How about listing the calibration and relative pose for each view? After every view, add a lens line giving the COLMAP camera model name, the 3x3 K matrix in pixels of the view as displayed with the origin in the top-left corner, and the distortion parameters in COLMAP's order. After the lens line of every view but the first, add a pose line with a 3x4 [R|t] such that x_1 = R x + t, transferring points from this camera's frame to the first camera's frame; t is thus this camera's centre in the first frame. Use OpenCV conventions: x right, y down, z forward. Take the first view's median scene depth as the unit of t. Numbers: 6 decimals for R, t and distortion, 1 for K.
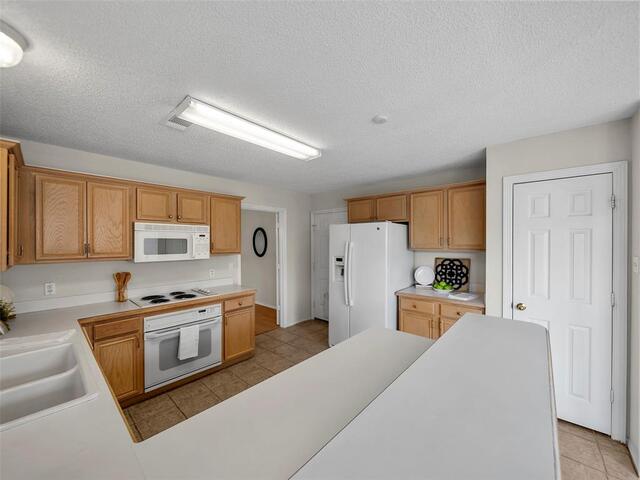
lens RADIAL K [[249.0, 0, 323.2], [0, 249.0, 242.1], [0, 0, 1]] dist [-0.001443, -0.000331]
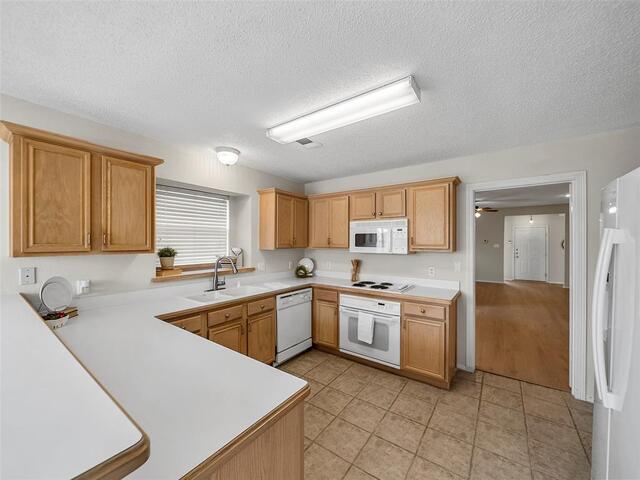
lens RADIAL K [[249.0, 0, 323.2], [0, 249.0, 242.1], [0, 0, 1]] dist [-0.001443, -0.000331]
pose [[0.111913, 0.004534, -0.993708, 0.498382], [-0.004548, 0.999981, 0.004051, 0.021829], [0.993708, 0.004066, 0.111932, 0.657316]]
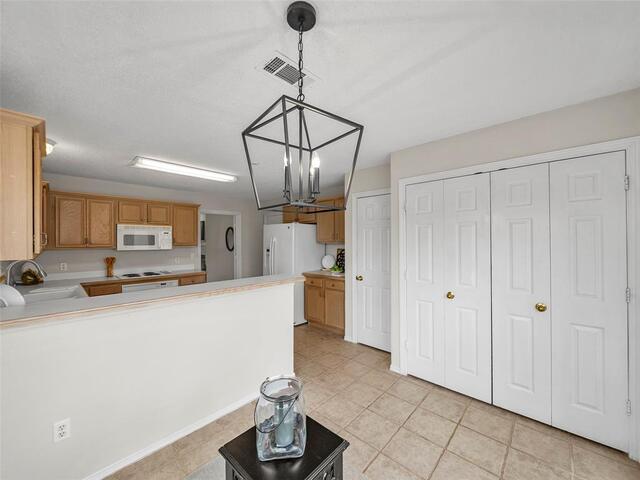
lens RADIAL K [[252.2, 0, 321.4], [0, 252.2, 239.7], [0, 0, 1]] dist [-0.001400, -0.000323]
pose [[0.999597, -0.002047, -0.028323, 0.496784], [0.001876, 0.999980, -0.006057, 0.025697], [0.028334, 0.006002, 0.999580, -0.470334]]
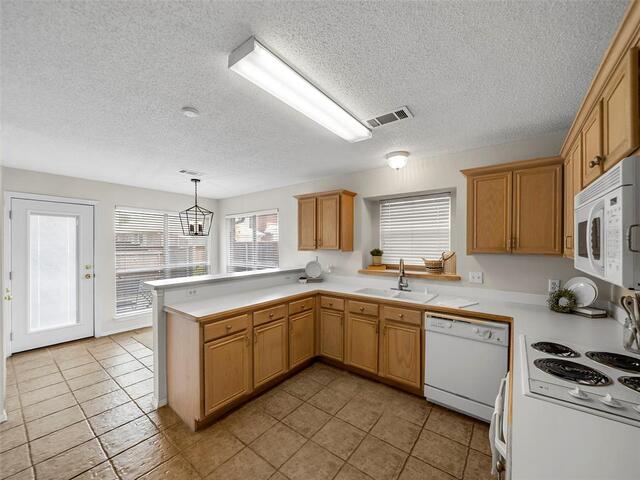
lens RADIAL K [[251.9, 0, 319.7], [0, 251.9, 244.3], [0, 0, 1]] dist [-0.002826, -0.000292]
pose [[-0.997671, 0.004425, -0.068060, -0.148106], [0.004128, 0.999981, 0.004500, 0.021218], [0.068079, 0.004209, -0.997671, 1.396139]]
